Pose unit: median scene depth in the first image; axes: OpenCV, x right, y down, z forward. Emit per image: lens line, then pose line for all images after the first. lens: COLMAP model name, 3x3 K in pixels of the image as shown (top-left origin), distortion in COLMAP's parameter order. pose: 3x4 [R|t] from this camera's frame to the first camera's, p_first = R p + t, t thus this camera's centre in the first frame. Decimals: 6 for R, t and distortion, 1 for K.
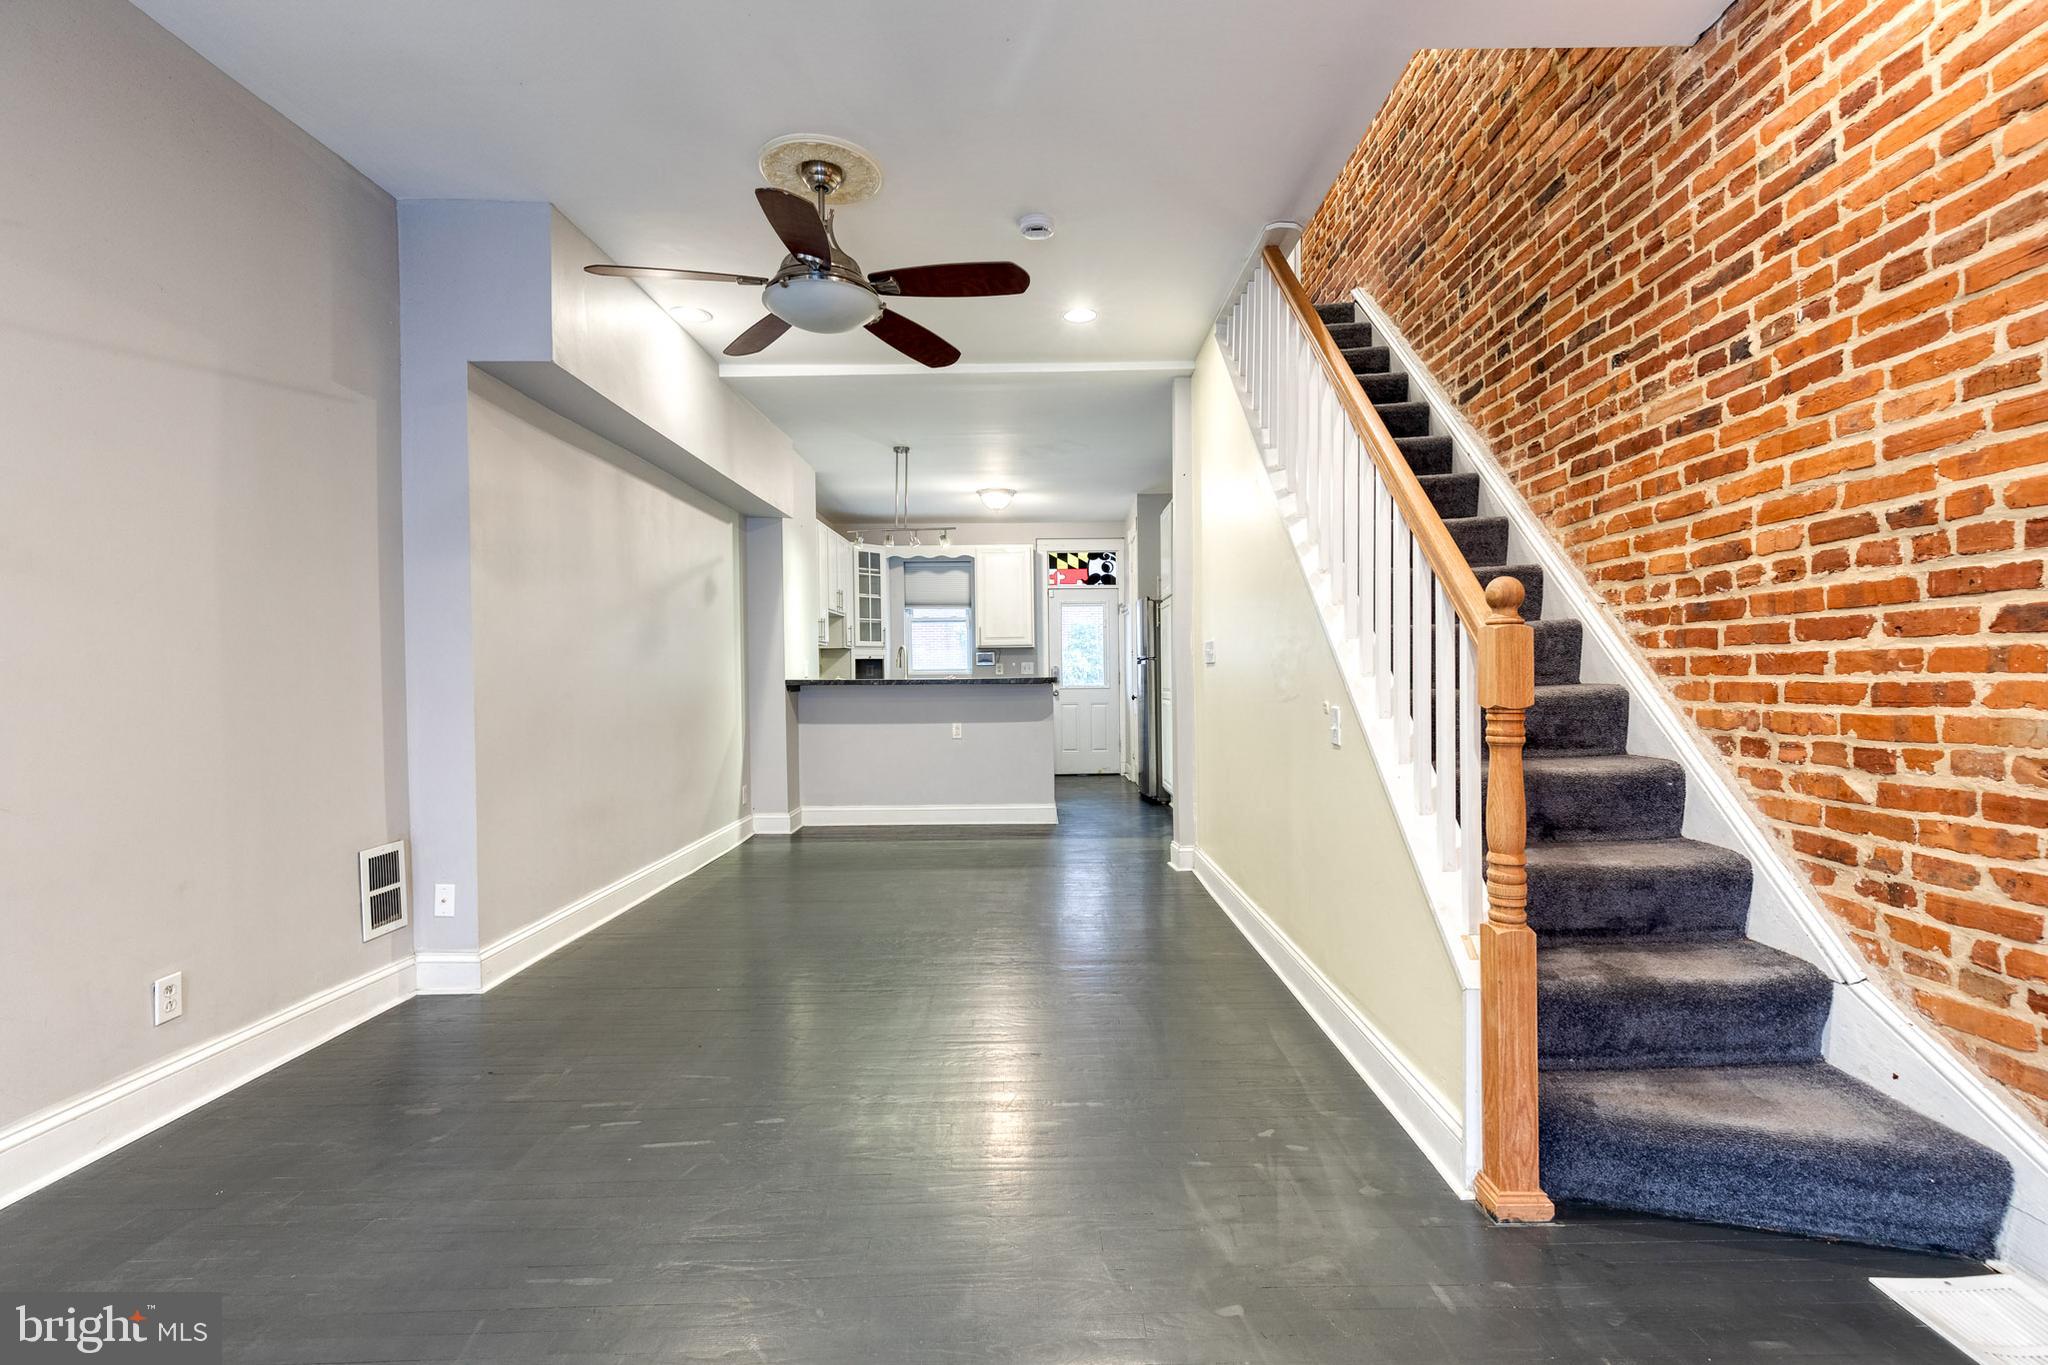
lens RADIAL K [[938.6, 0, 1036.1], [0, 938.6, 682.5], [0, 0, 1]] dist [0.011426, -0.001518]
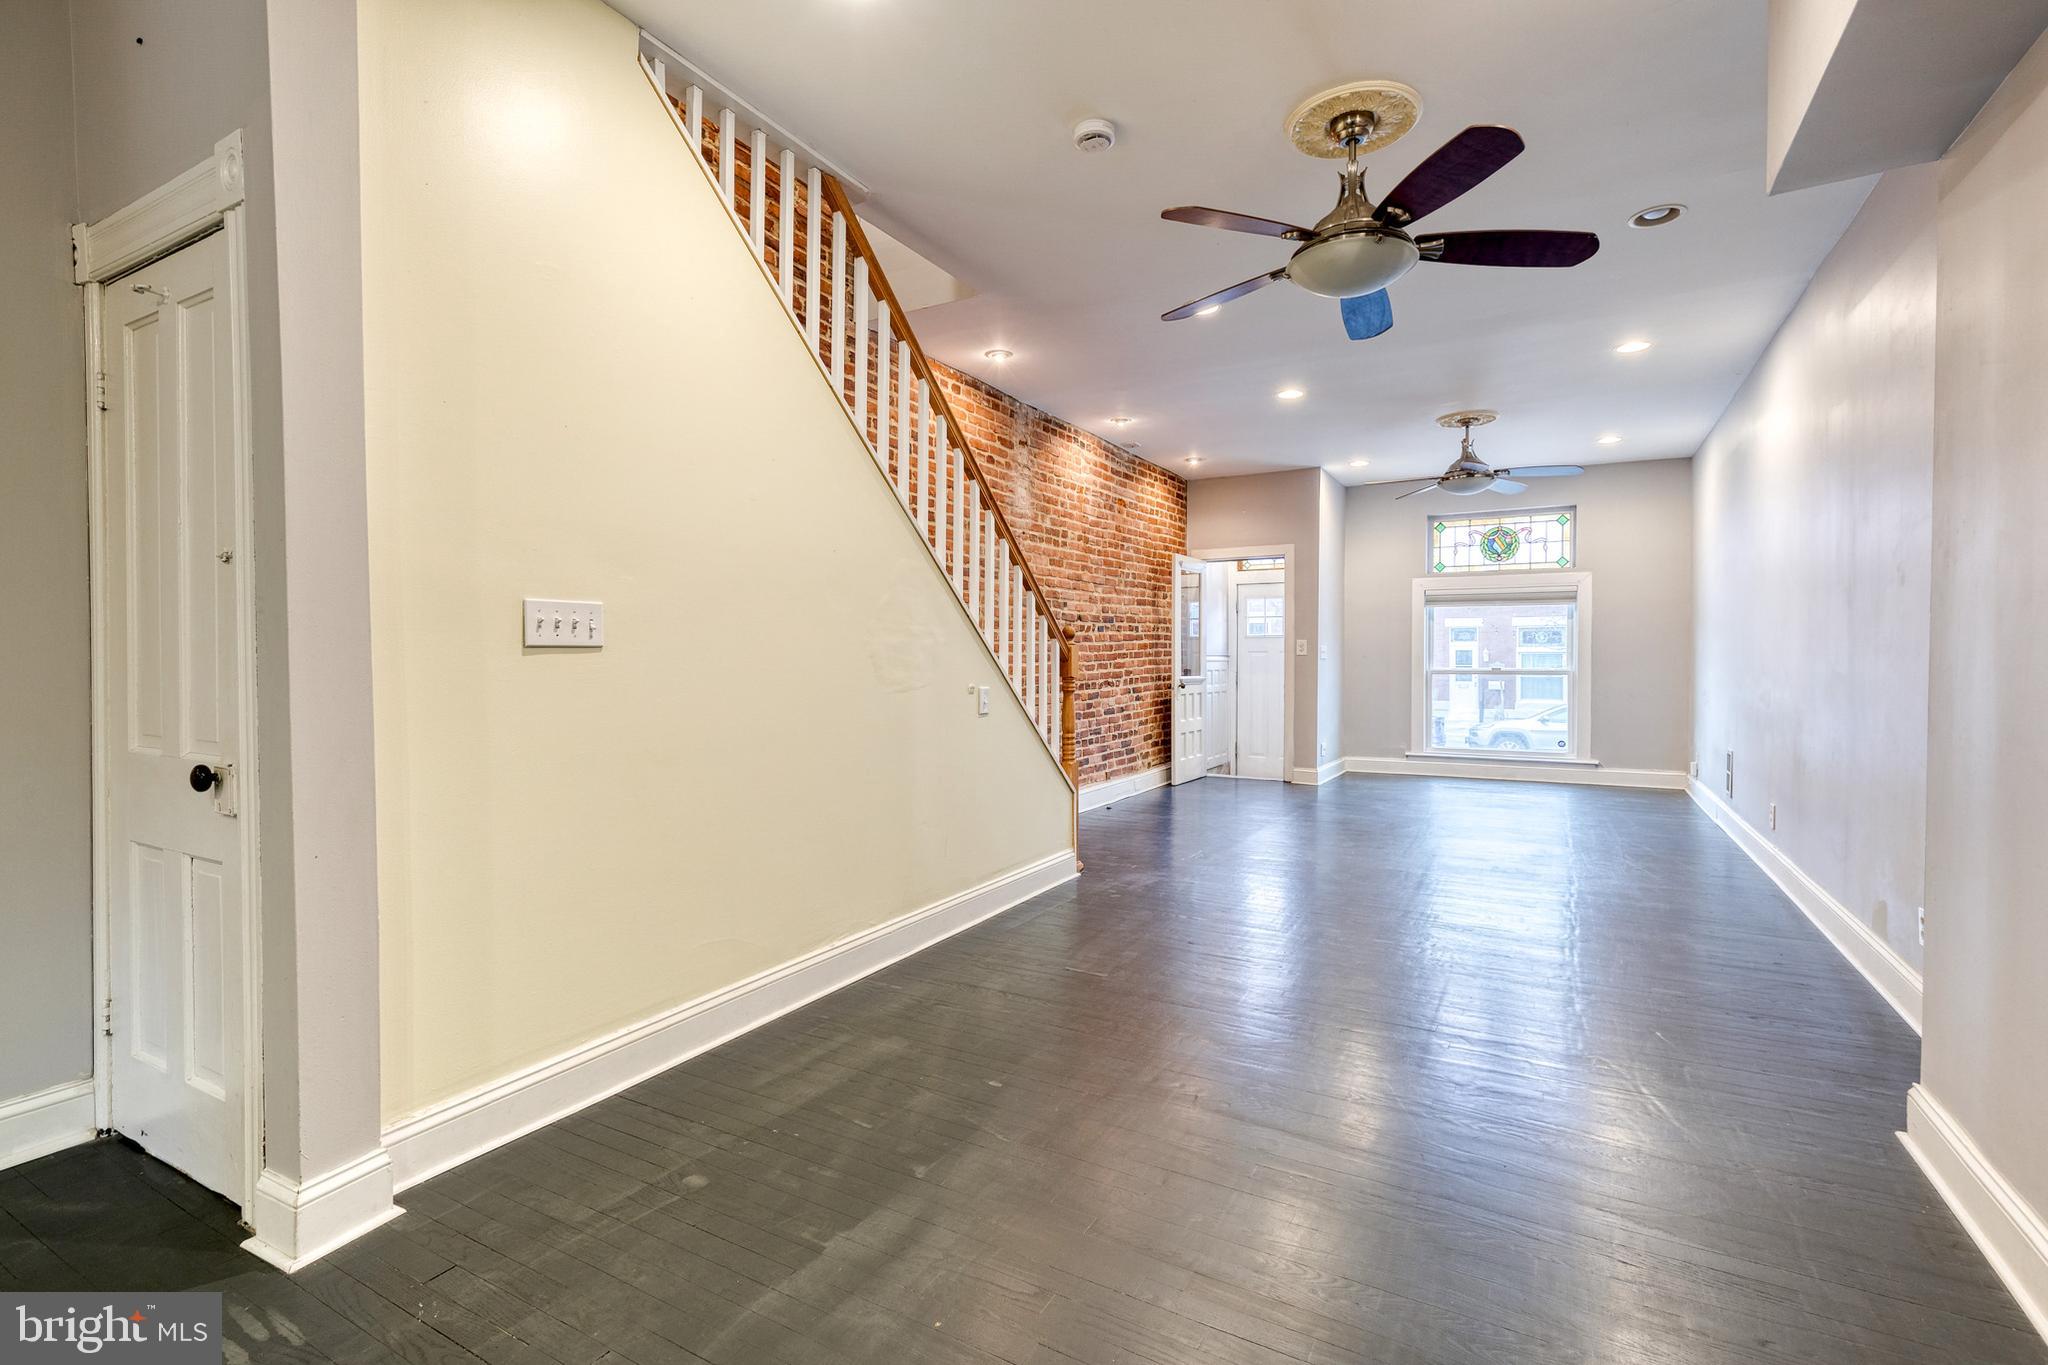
lens RADIAL K [[938.6, 0, 1024.7], [0, 938.6, 673.9], [0, 0, 1]] dist [0.011426, -0.001518]
pose [[-0.871538, 0.003789, 0.490313, -0.400222], [0.015117, 0.999702, 0.019145, -0.019231], [-0.490095, 0.024098, -0.871336, 2.021147]]
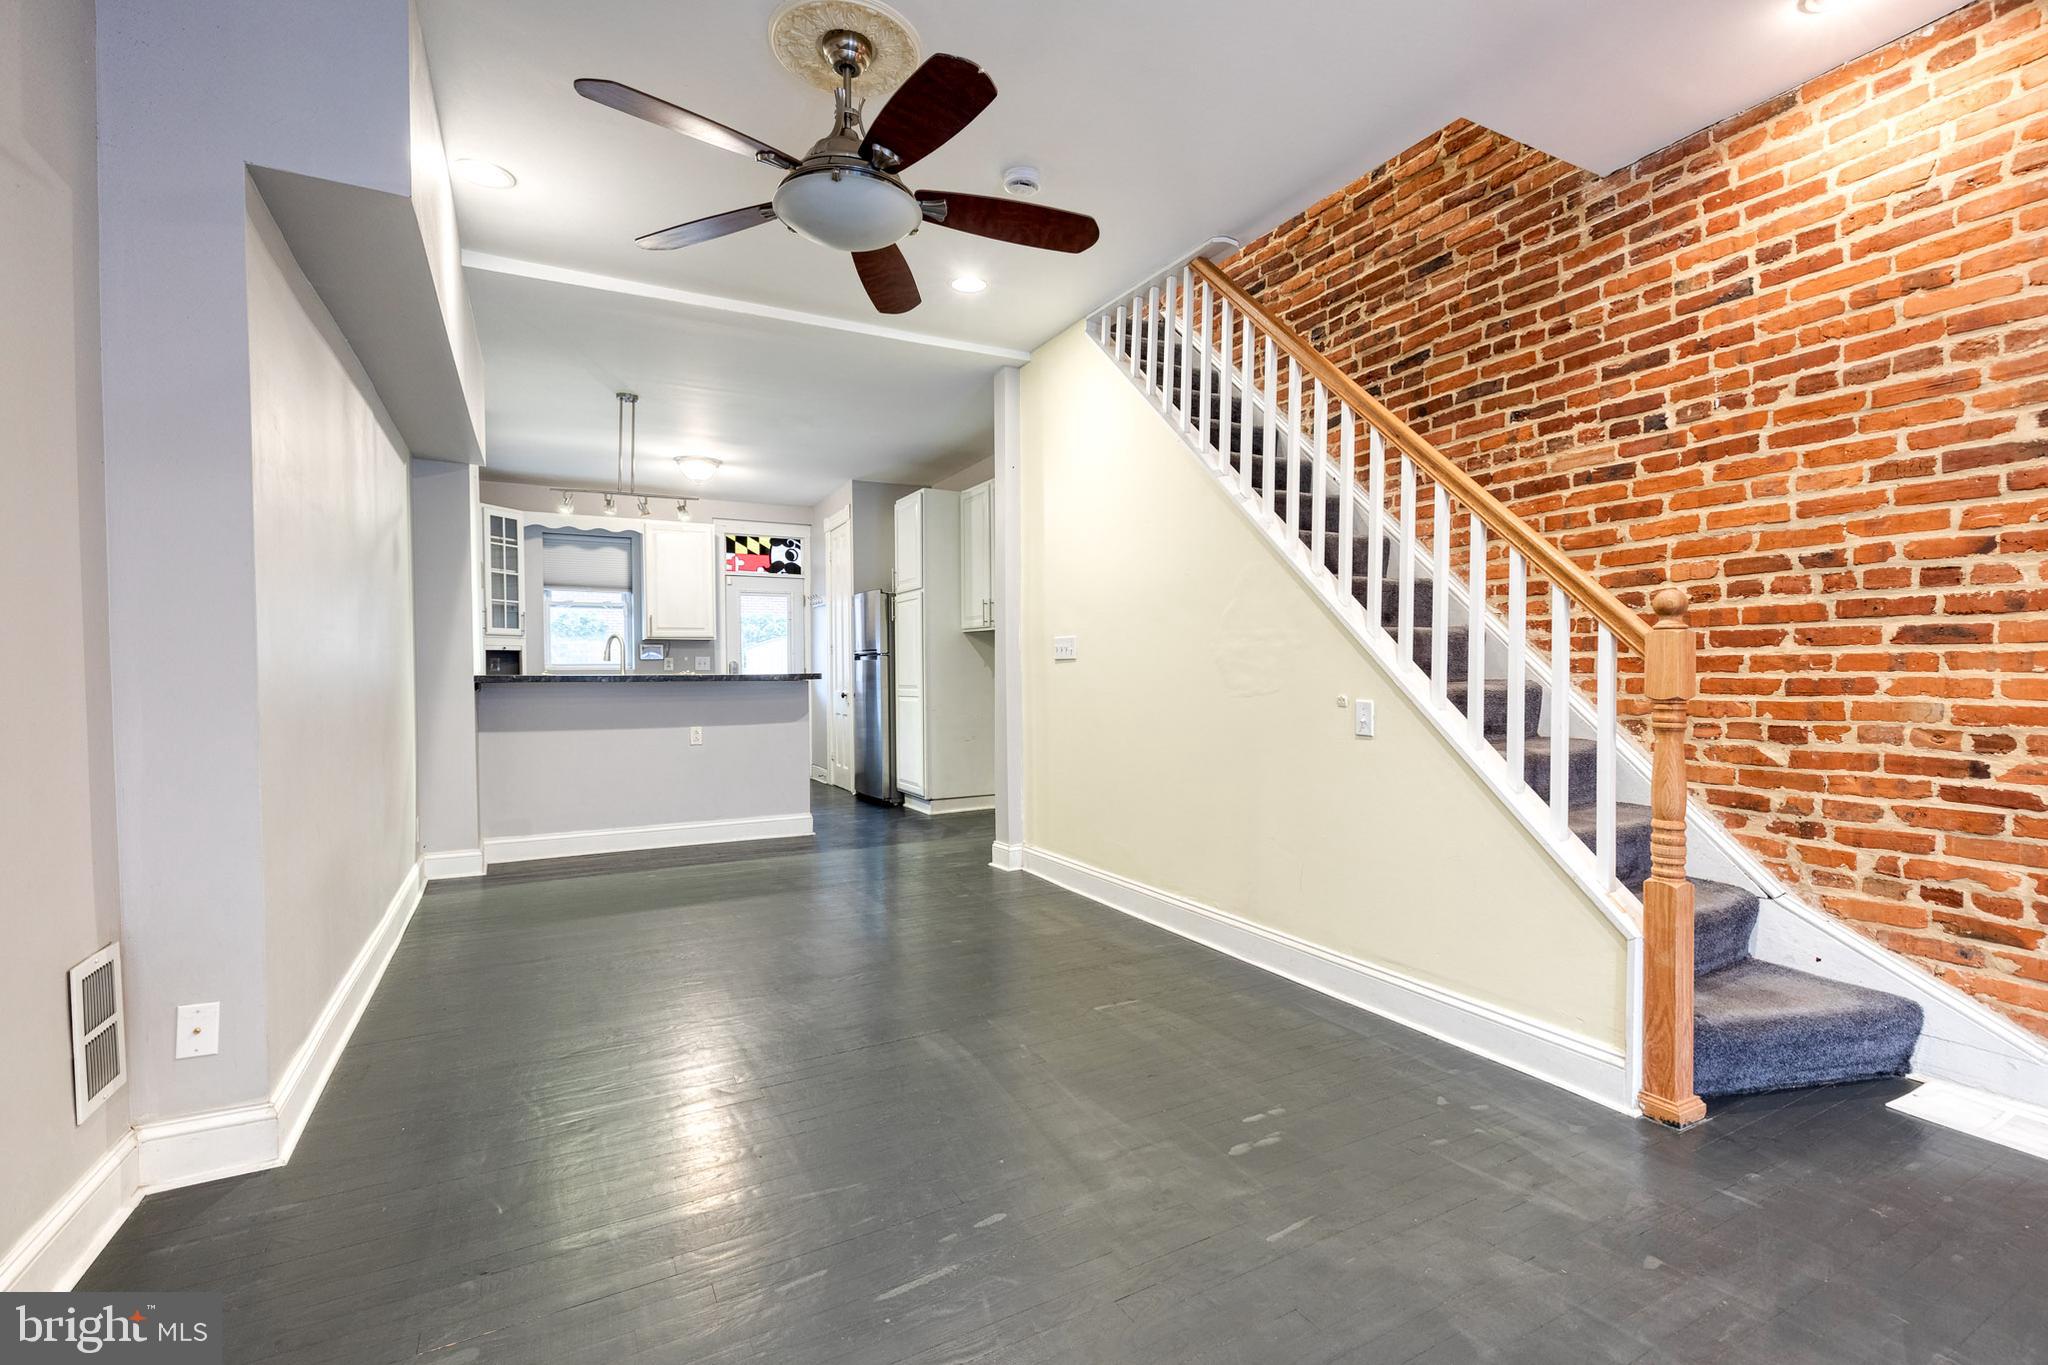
lens RADIAL K [[938.6, 0, 1054.3], [0, 938.6, 685.9], [0, 0, 1]] dist [0.011426, -0.001518]
pose [[0.875236, -0.002865, 0.483689, -0.471395], [-0.000088, 0.999982, 0.006082, 0.001825], [-0.483697, -0.005366, 0.875219, 0.202939]]
